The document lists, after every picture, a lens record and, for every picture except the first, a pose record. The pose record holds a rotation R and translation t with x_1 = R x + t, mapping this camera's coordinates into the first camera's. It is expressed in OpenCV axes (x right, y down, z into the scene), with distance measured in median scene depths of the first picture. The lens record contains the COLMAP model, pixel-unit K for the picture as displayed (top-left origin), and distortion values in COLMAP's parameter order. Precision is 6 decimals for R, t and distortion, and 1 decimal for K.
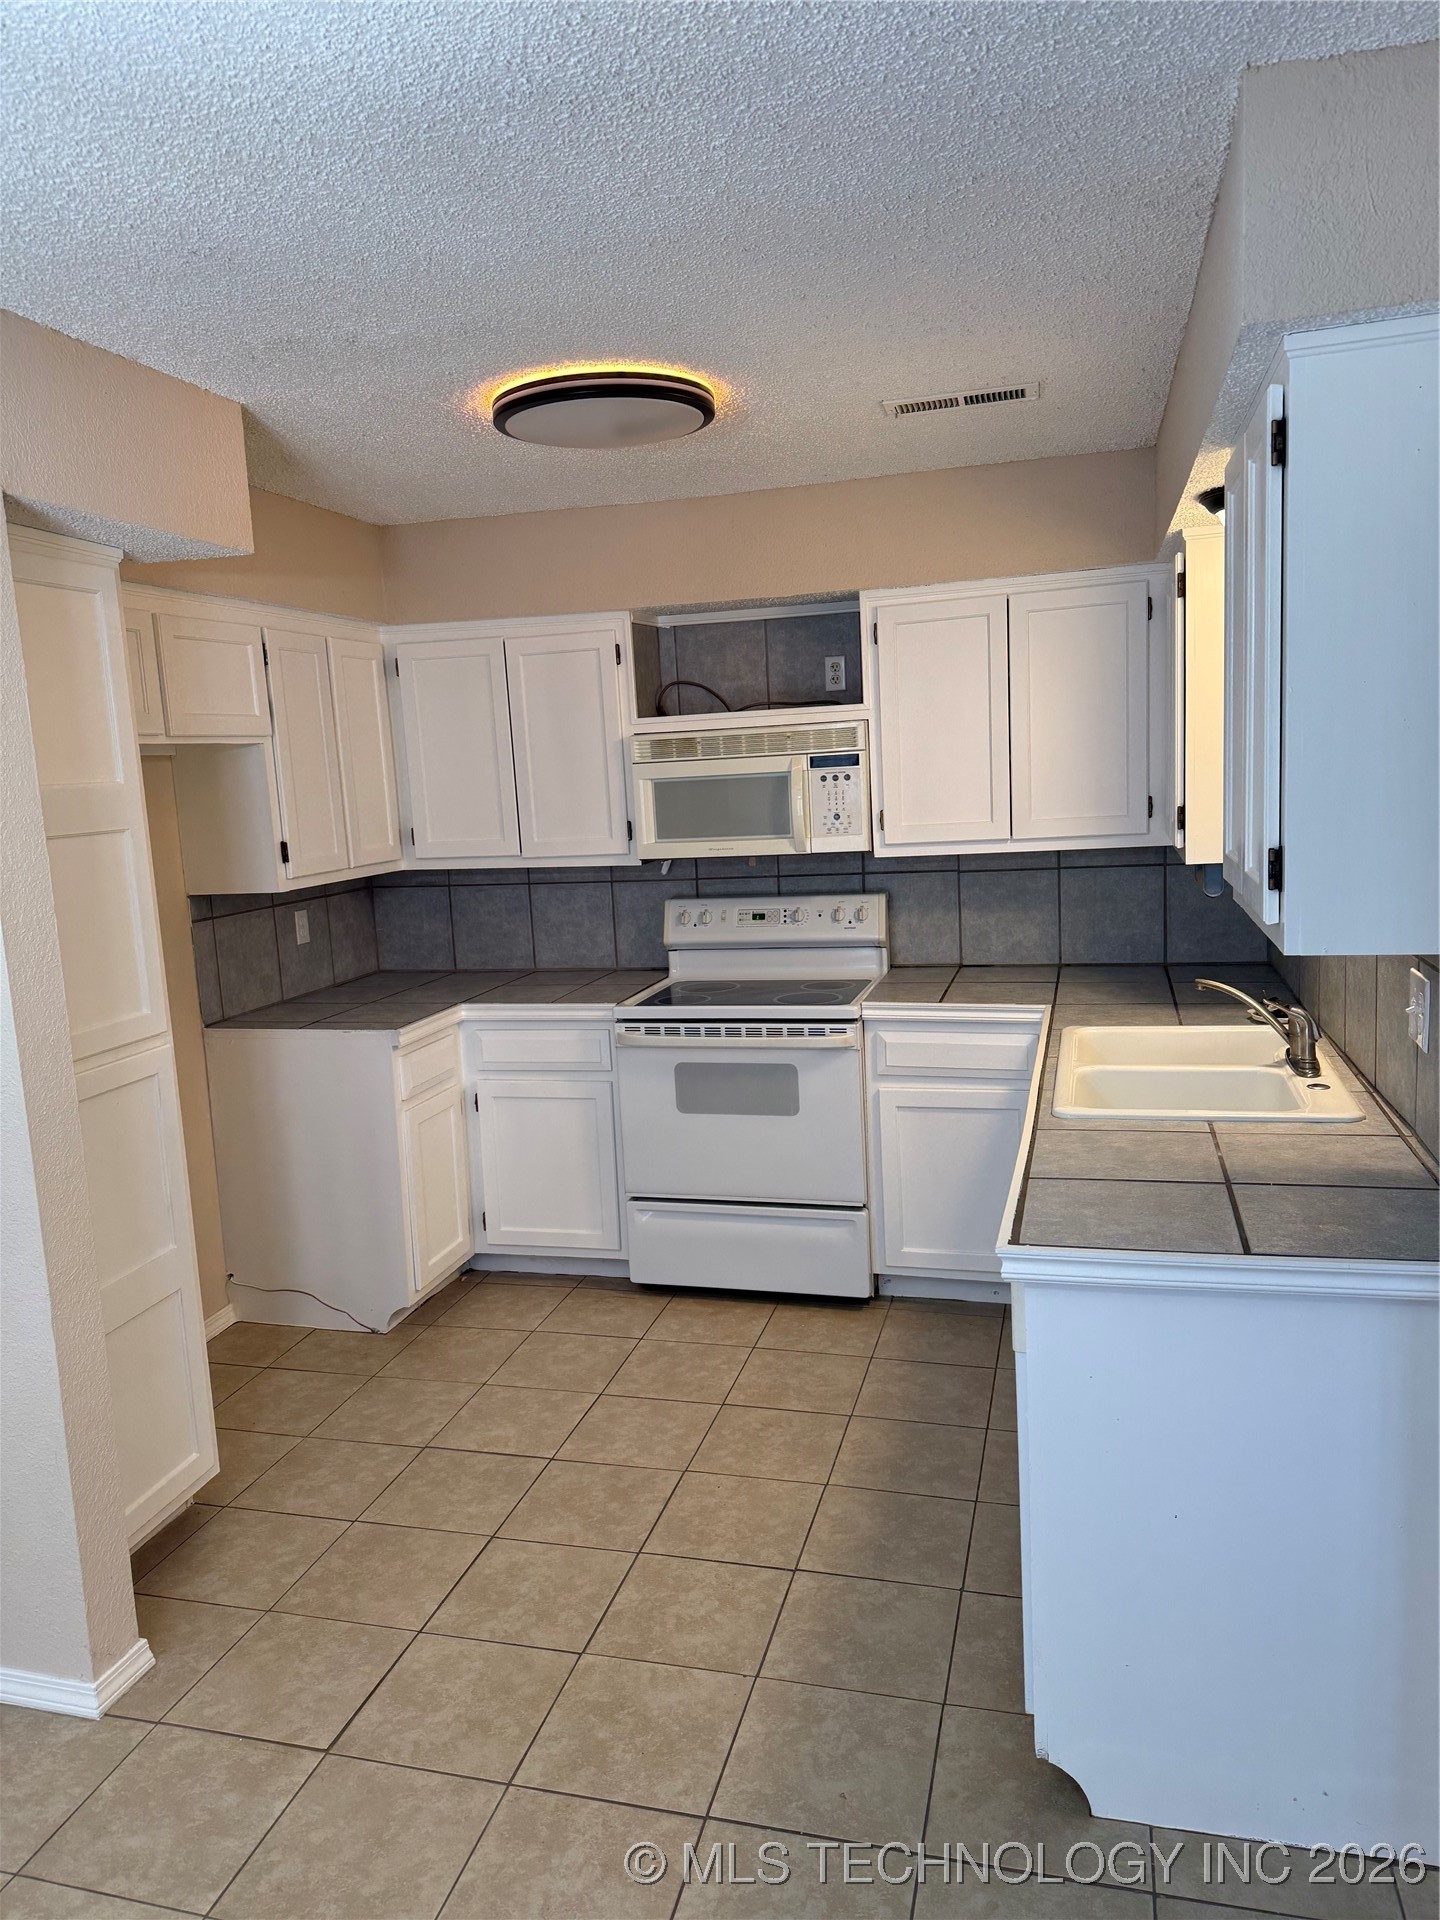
lens RADIAL K [[1348.6, 0, 720.0], [0, 1348.6, 960.0], [0, 0, 1]] dist [0.090031, -0.135520]
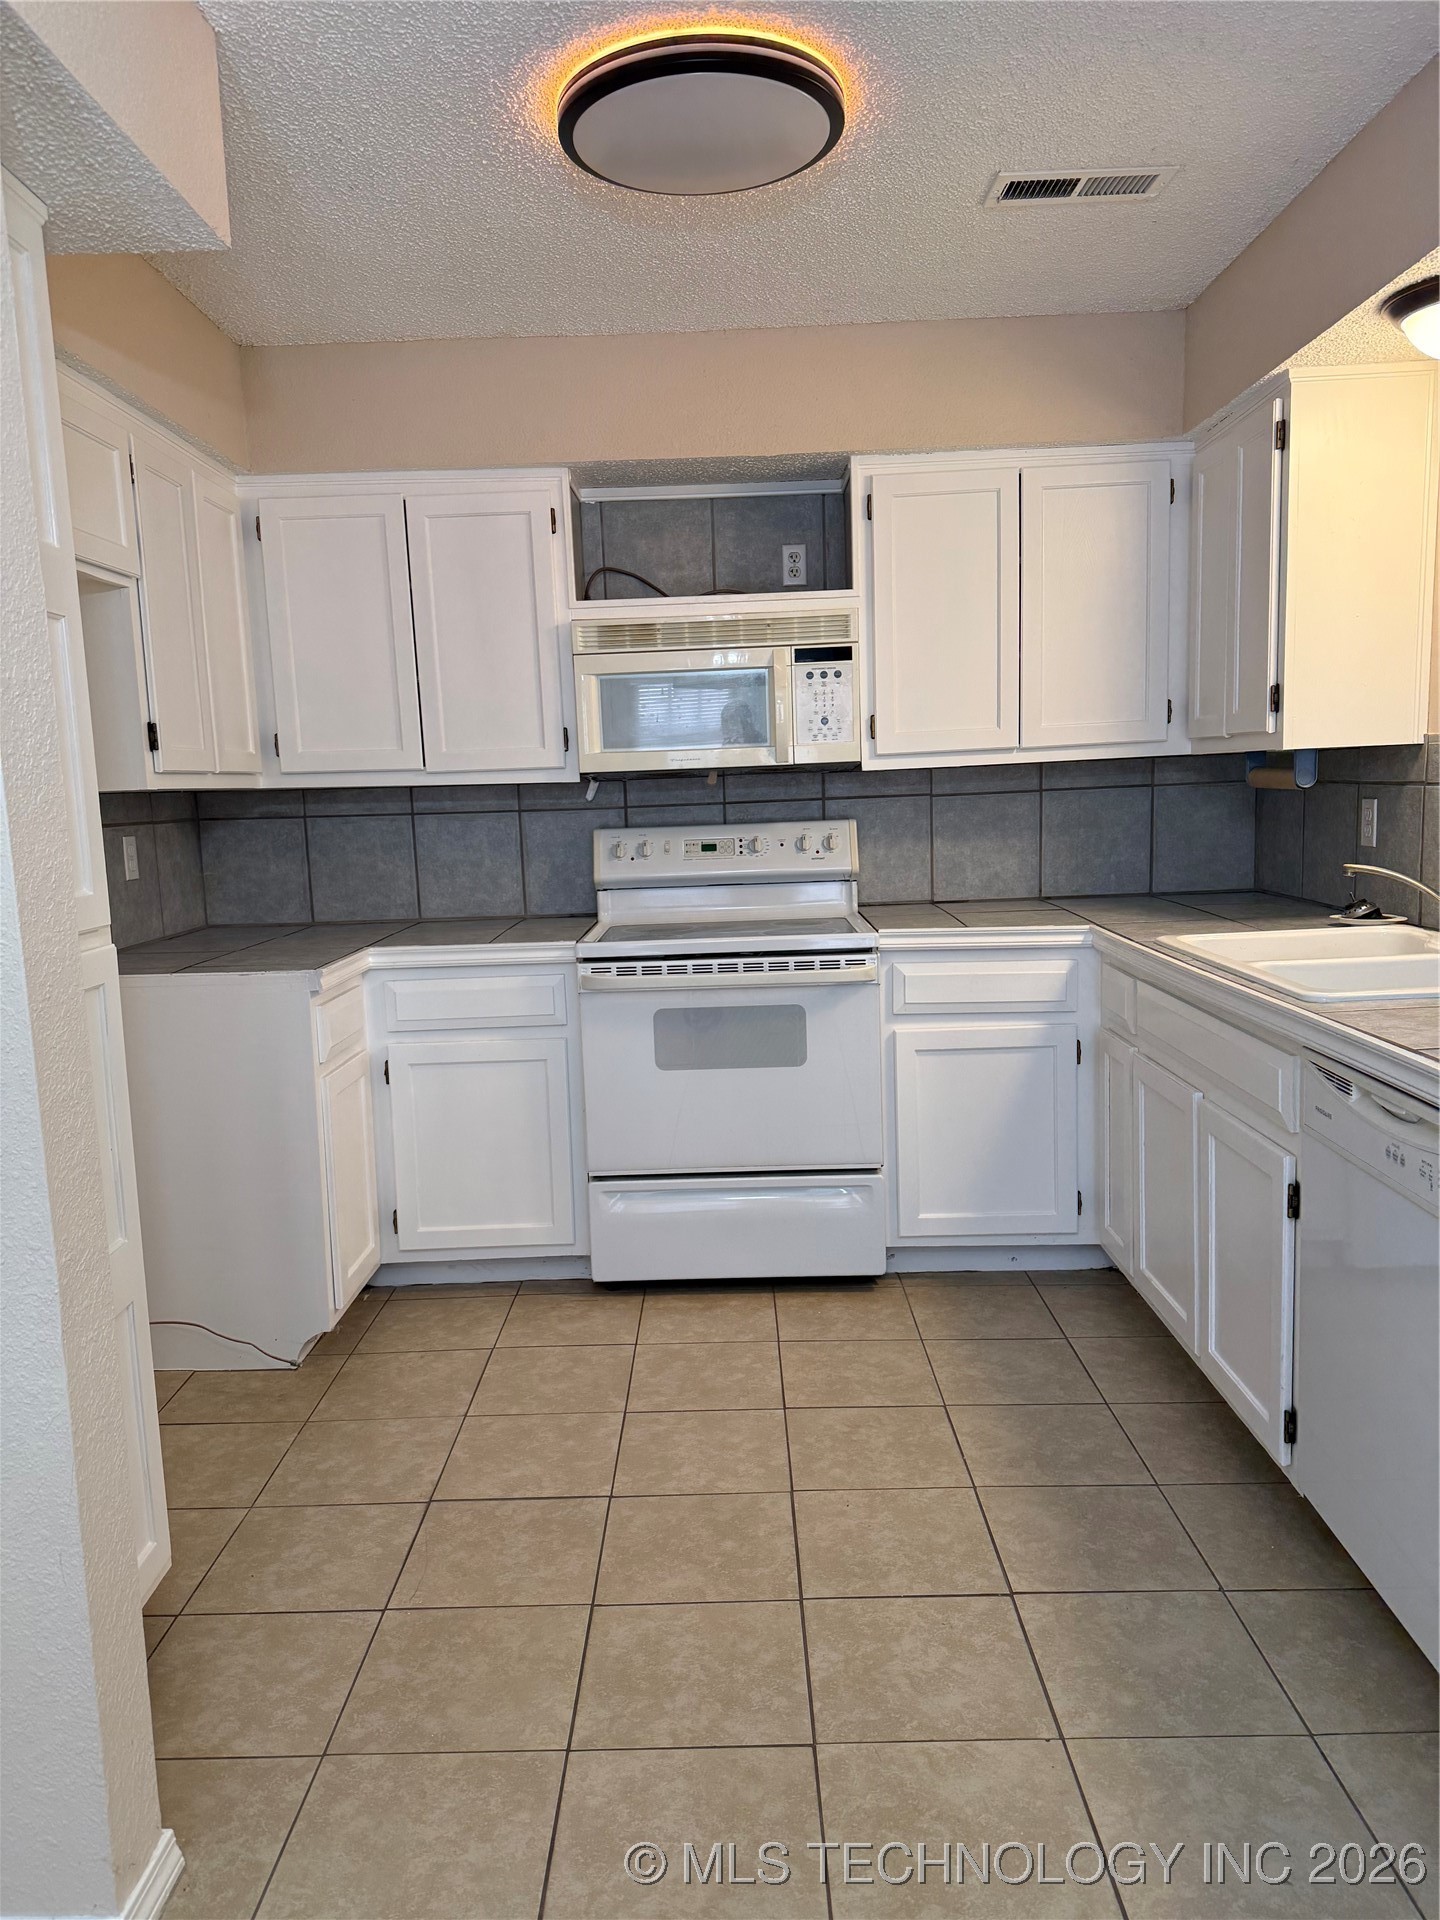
lens RADIAL K [[1349.7, 0, 718.7], [0, 1349.7, 980.0], [0, 0, 1]] dist [0.070515, -0.086595]
pose [[0.967721, -0.019800, 0.251244, -0.199819], [0.022682, 0.999706, -0.008578, 0.065224], [-0.251000, 0.013999, 0.967886, 0.186742]]
